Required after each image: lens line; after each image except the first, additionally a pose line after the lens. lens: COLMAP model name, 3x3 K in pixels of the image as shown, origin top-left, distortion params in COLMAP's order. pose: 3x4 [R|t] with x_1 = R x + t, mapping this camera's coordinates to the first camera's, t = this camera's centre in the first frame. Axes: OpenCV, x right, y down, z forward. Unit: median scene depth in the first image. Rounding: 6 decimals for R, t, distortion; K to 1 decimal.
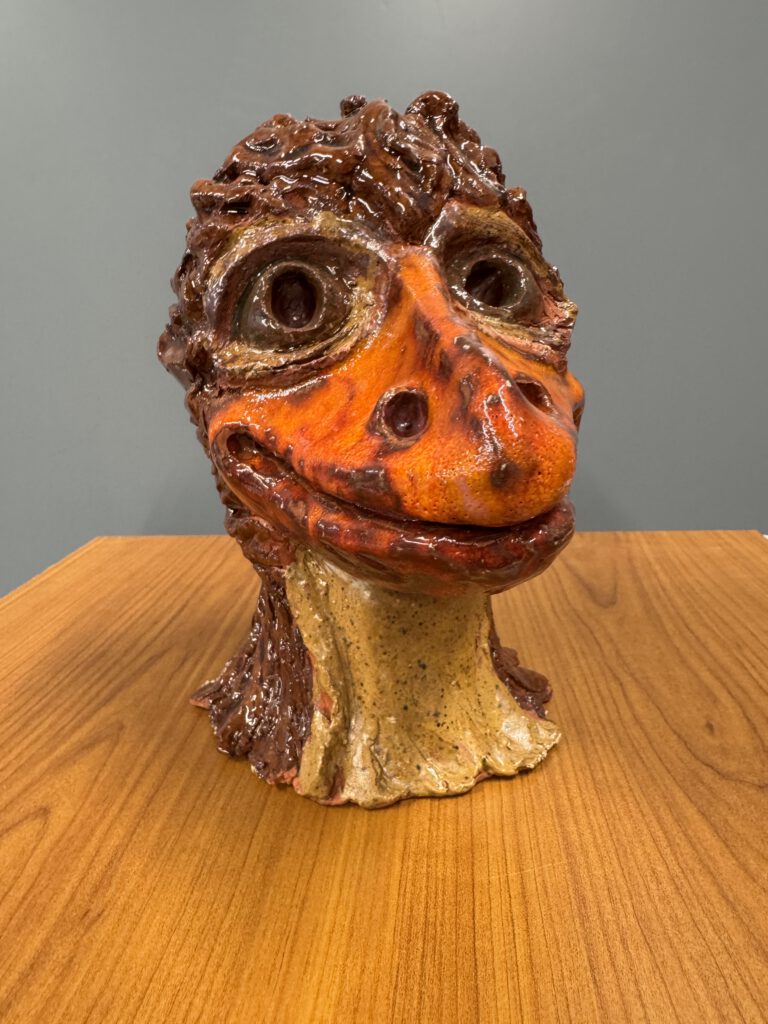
lens RADIAL K [[712.5, 0, 384.0], [0, 712.5, 512.0], [0, 0, 1]] dist [0.000701, 0.001720]
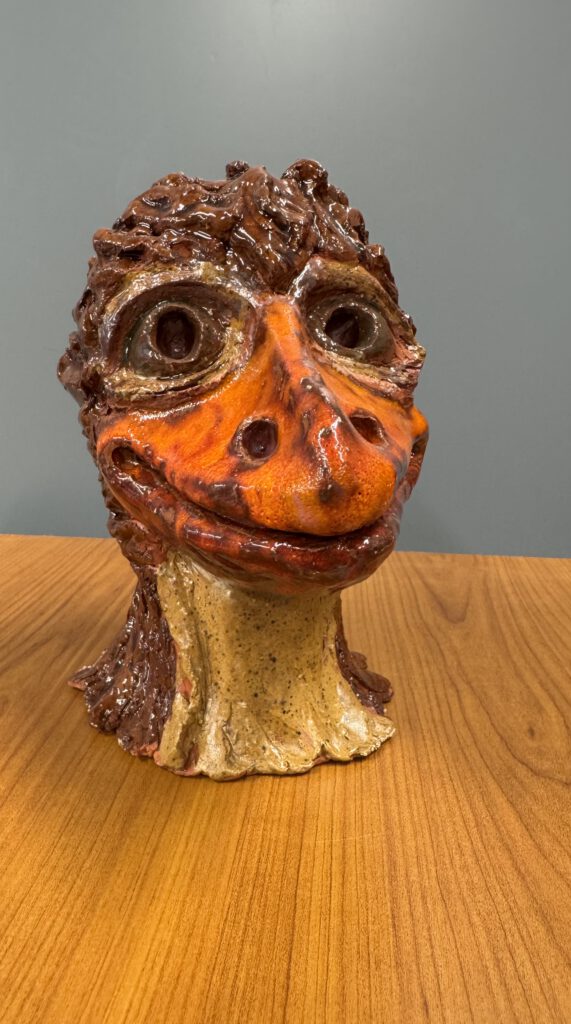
lens RADIAL K [[709.8, 0, 251.9], [0, 709.8, 517.2], [0, 0, 1]] dist [0.000827, -0.001947]
pose [[0.998189, 0.052873, -0.028680, 0.044635], [-0.053285, 0.998484, -0.013815, 0.008459], [0.027907, 0.015318, 0.999493, -0.144894]]
